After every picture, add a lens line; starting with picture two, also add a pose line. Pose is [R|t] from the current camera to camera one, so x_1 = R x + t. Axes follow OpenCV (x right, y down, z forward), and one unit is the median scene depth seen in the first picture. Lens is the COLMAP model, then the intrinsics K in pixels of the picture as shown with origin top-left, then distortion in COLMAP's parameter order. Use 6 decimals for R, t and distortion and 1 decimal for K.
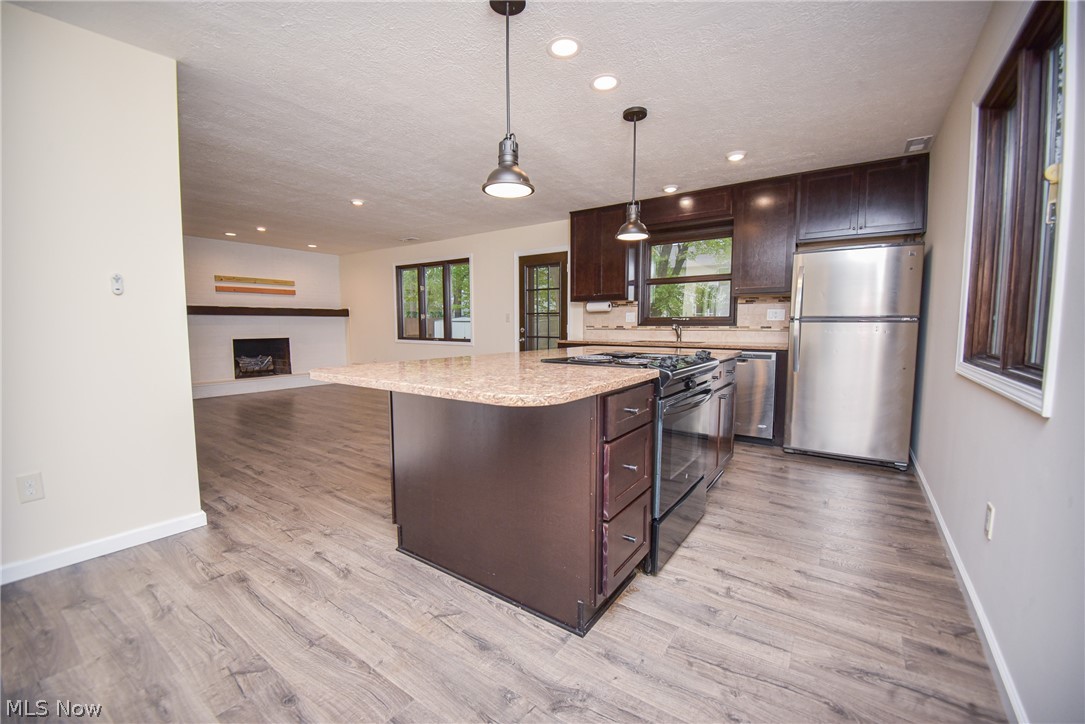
lens RADIAL K [[442.1, 0, 559.7], [0, 442.1, 365.6], [0, 0, 1]] dist [0.001760, -0.020603]
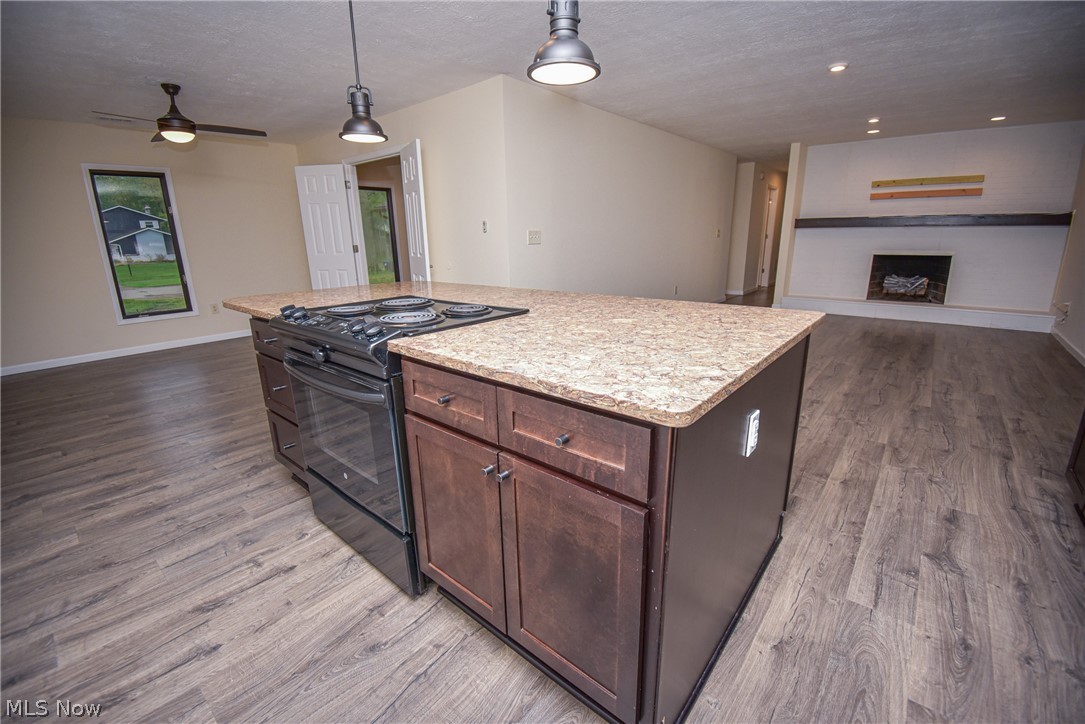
lens RADIAL K [[458.3, 0, 535.4], [0, 458.3, 363.8], [0, 0, 1]] dist [0.001241, -0.014534]
pose [[-0.137230, 0.269439, -0.953190, 0.399585], [-0.070799, 0.957165, 0.280755, -0.077811], [0.988006, 0.106013, -0.112276, 0.590836]]
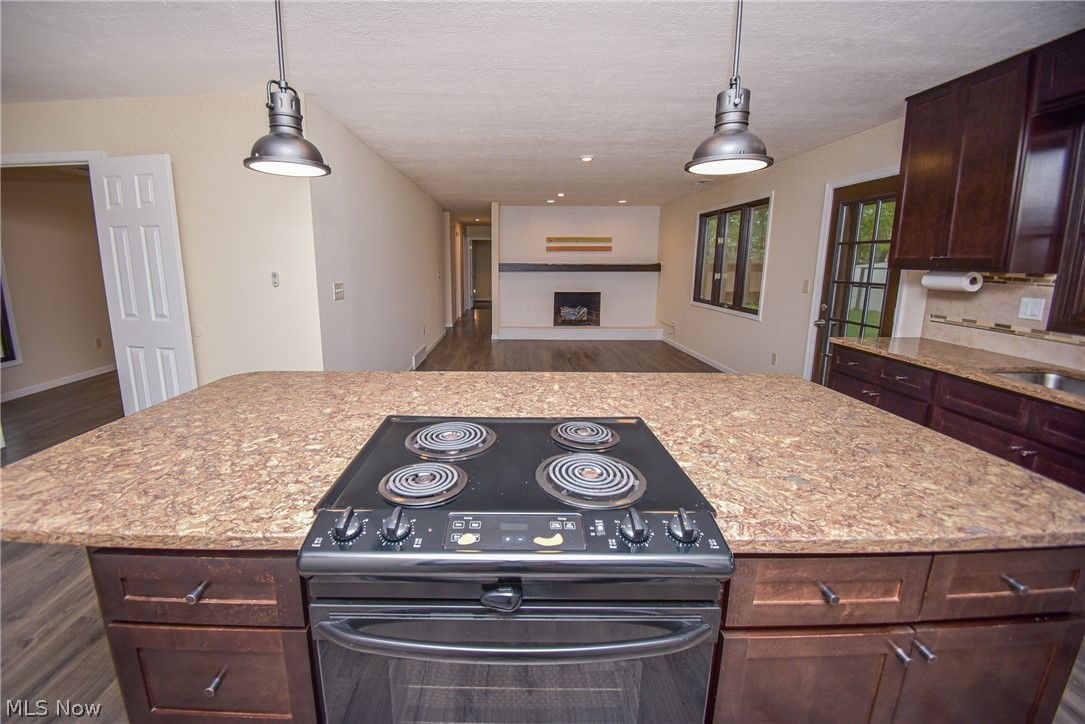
lens RADIAL K [[442.2, 0, 512.6], [0, 442.2, 342.9], [0, 0, 1]] dist [0.000047, -0.015237]
pose [[0.544874, 0.153946, -0.824265, 0.248336], [-0.081026, 0.988069, 0.130977, -0.094245], [0.834594, -0.004580, 0.550846, 0.343004]]
